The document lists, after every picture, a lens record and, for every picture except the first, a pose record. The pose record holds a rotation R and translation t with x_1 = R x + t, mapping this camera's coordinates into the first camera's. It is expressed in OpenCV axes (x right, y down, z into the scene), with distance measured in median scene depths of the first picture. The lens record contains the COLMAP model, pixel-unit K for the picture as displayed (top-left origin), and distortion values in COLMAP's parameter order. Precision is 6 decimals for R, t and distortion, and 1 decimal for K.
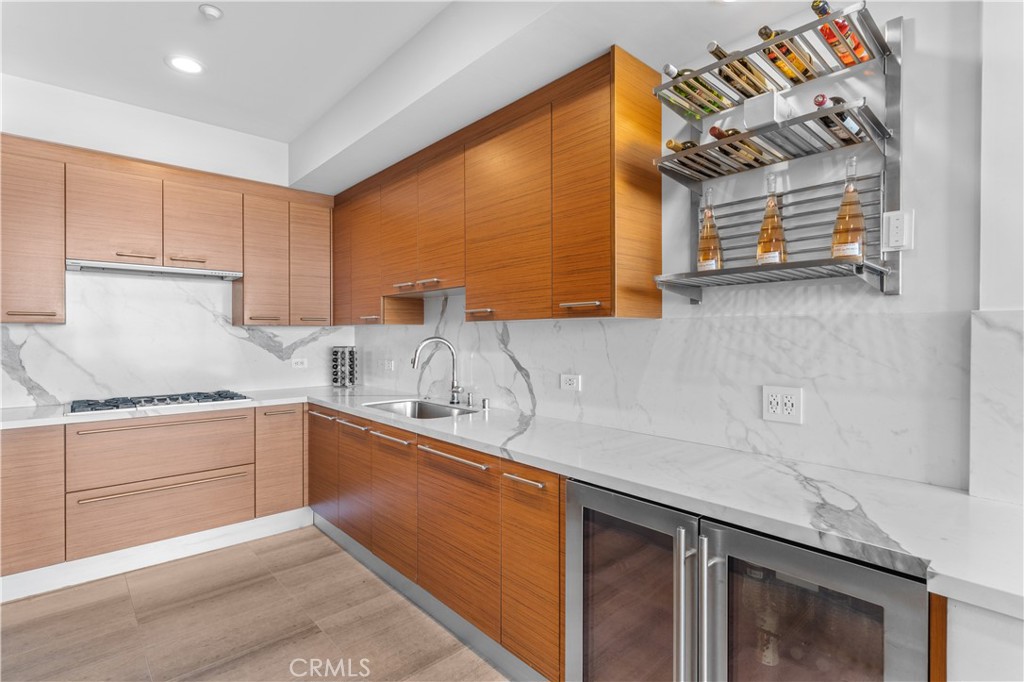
lens RADIAL K [[490.3, 0, 507.5], [0, 490.3, 338.0], [0, 0, 1]] dist [0.001280, 0.000661]
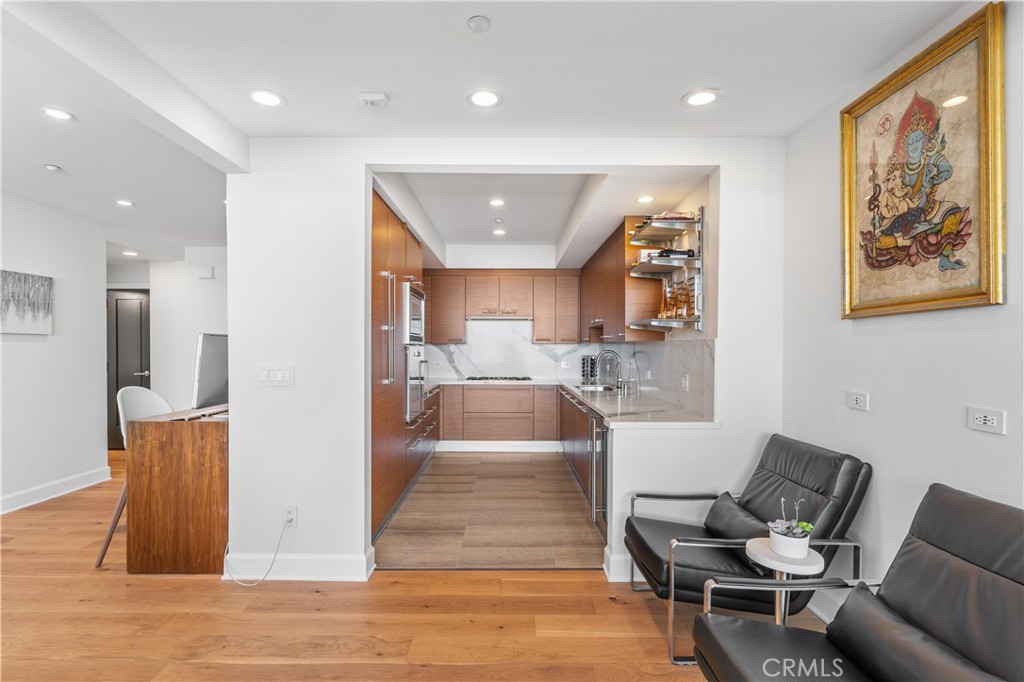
lens RADIAL K [[492.2, 0, 506.5], [0, 492.2, 351.9], [0, 0, 1]] dist [0.001355, 0.000187]
pose [[0.743165, 0.007441, -0.669067, 0.840440], [-0.007550, 0.999968, 0.002736, 0.003284], [0.669066, 0.003018, 0.743197, -0.636717]]
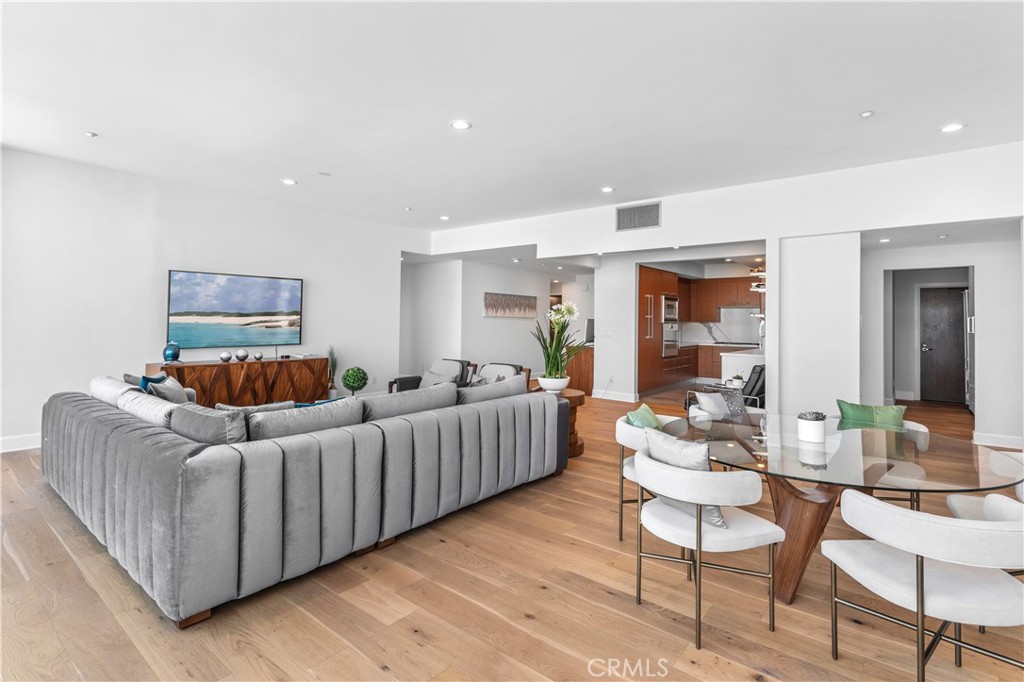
lens RADIAL K [[497.4, 0, 508.2], [0, 497.4, 317.8], [0, 0, 1]] dist [0.003075, -0.000208]
pose [[0.156975, -0.004420, -0.987593, 2.880489], [-0.019096, 0.999789, -0.007510, -0.000201], [0.987418, 0.020038, 0.156858, -1.340870]]
